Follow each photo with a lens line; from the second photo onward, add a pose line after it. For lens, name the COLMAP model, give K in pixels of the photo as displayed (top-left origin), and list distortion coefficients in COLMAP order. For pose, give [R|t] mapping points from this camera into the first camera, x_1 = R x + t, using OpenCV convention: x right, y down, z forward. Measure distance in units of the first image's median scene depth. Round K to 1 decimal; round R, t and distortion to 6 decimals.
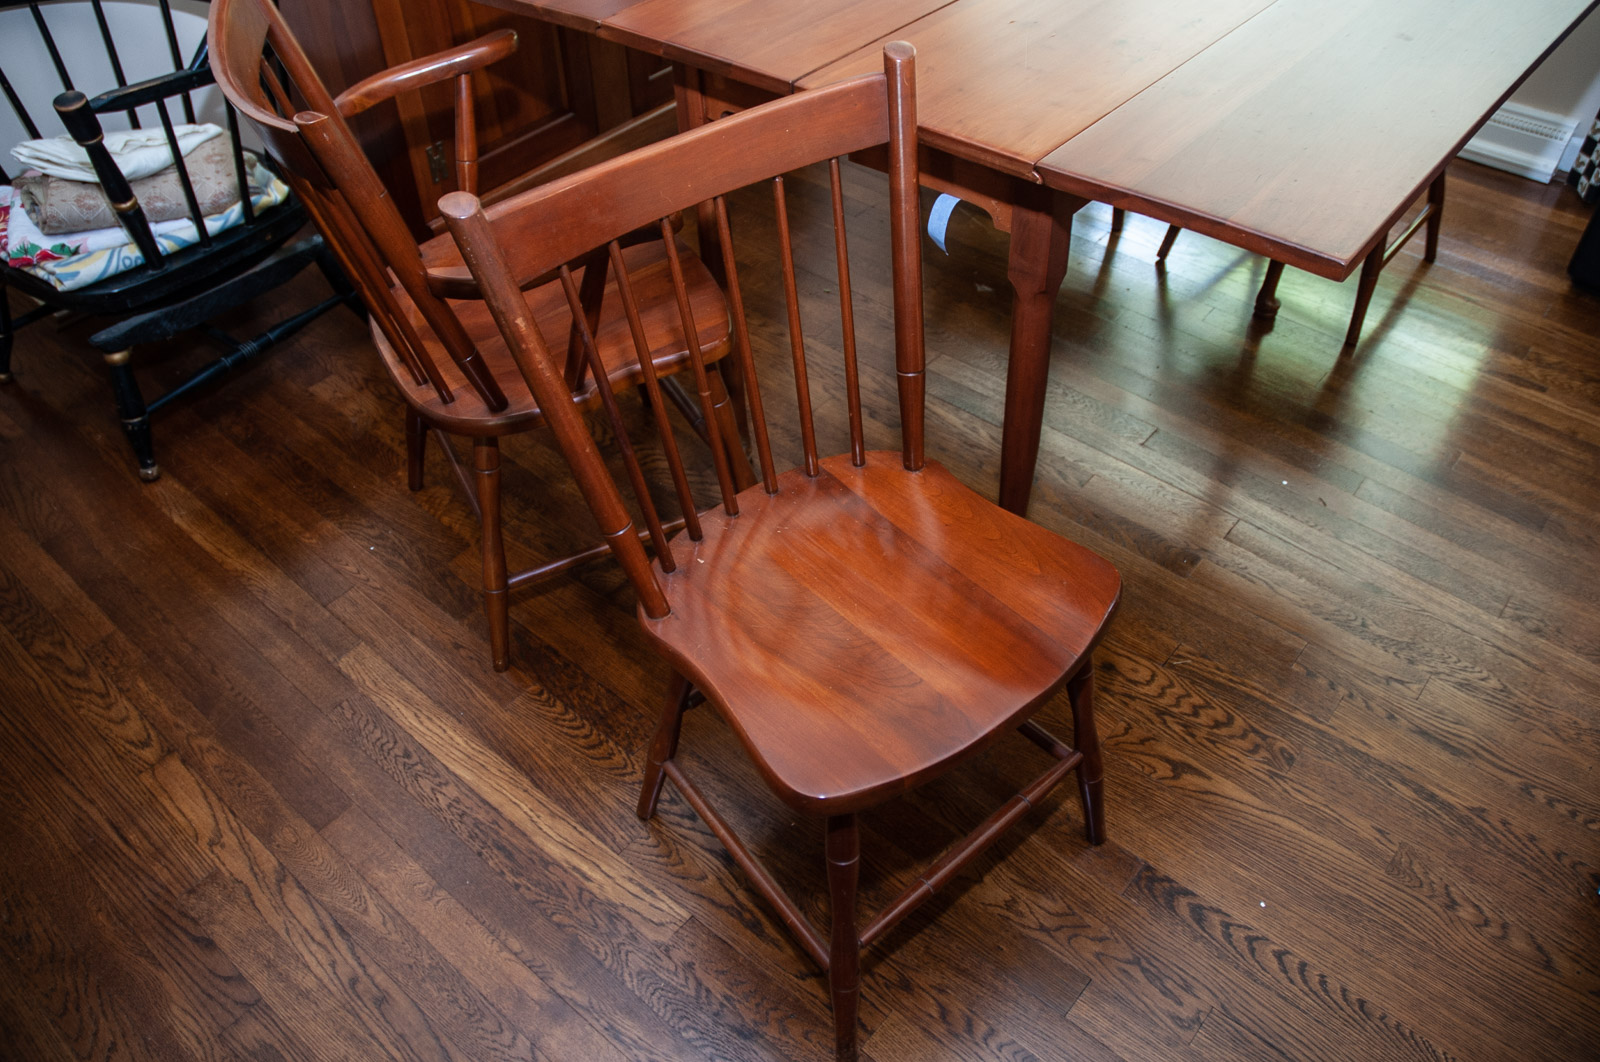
lens RADIAL K [[1219.8, 0, 800.0], [0, 1219.8, 531.0], [0, 0, 1]] dist [-0.159013, 0.141036]
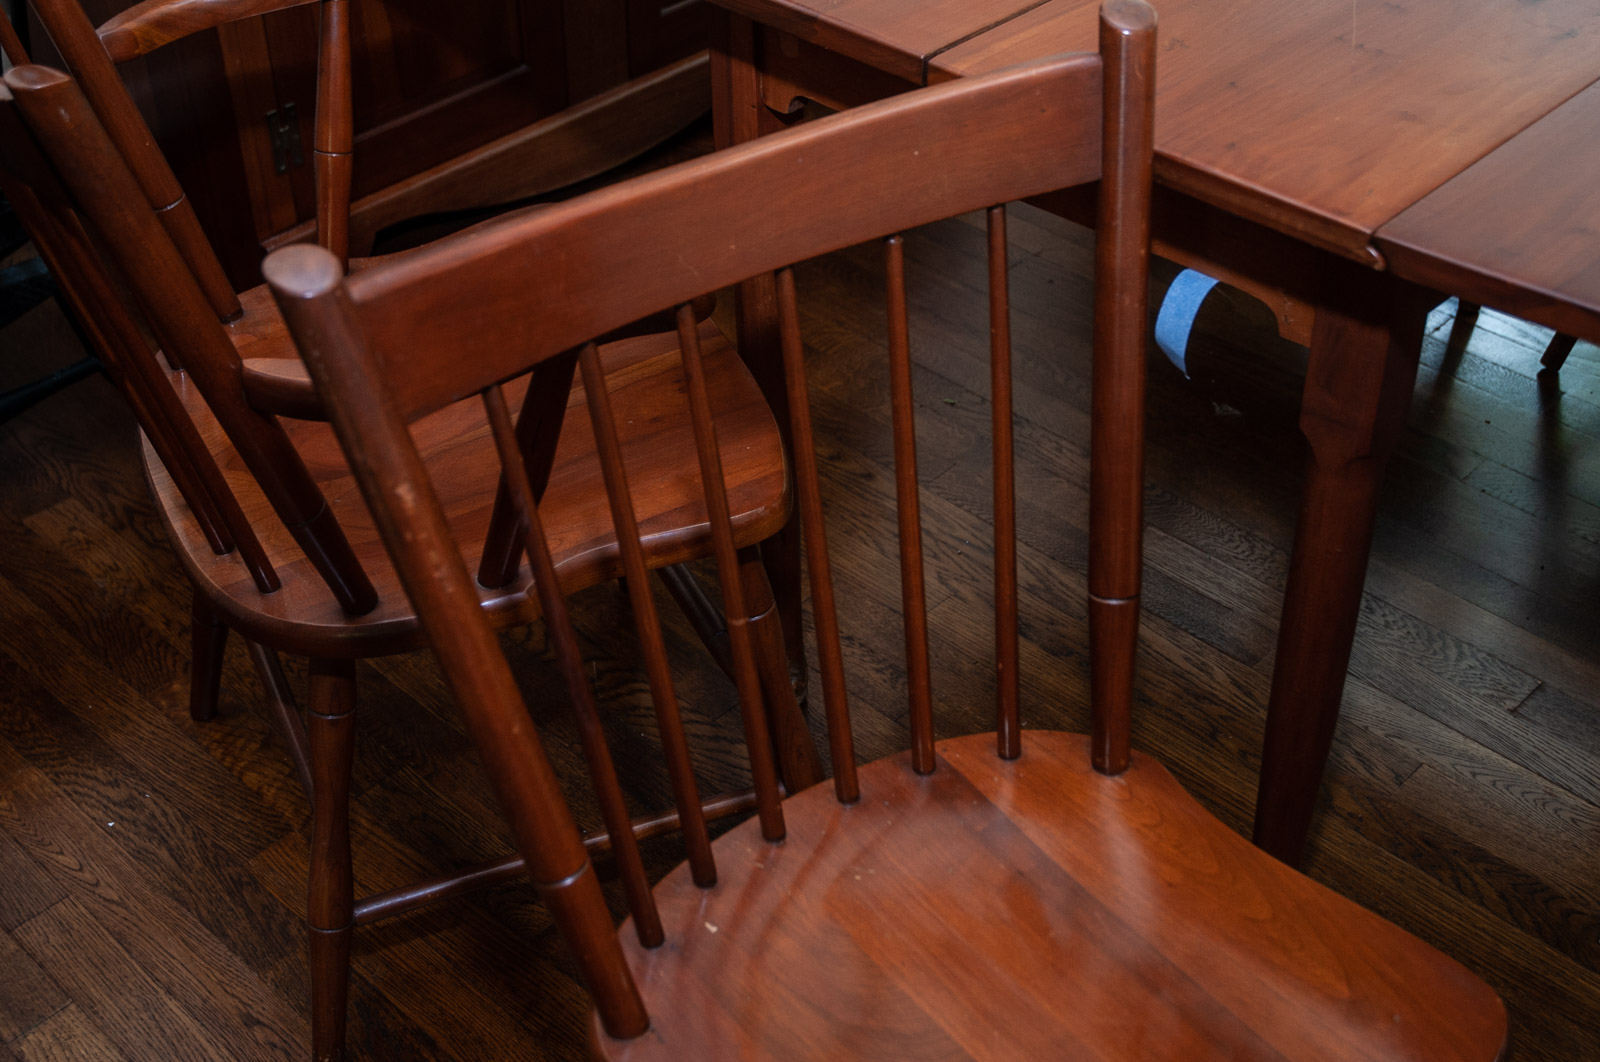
lens RADIAL K [[1997.9, 0, 800.0], [0, 1997.9, 531.0], [0, 0, 1]] dist [0.012861, 0.089688]
pose [[0.997921, 0.054792, -0.033931, -0.019020], [-0.057859, 0.993578, -0.097236, -0.058275], [0.028385, 0.098997, 0.994683, 0.090084]]
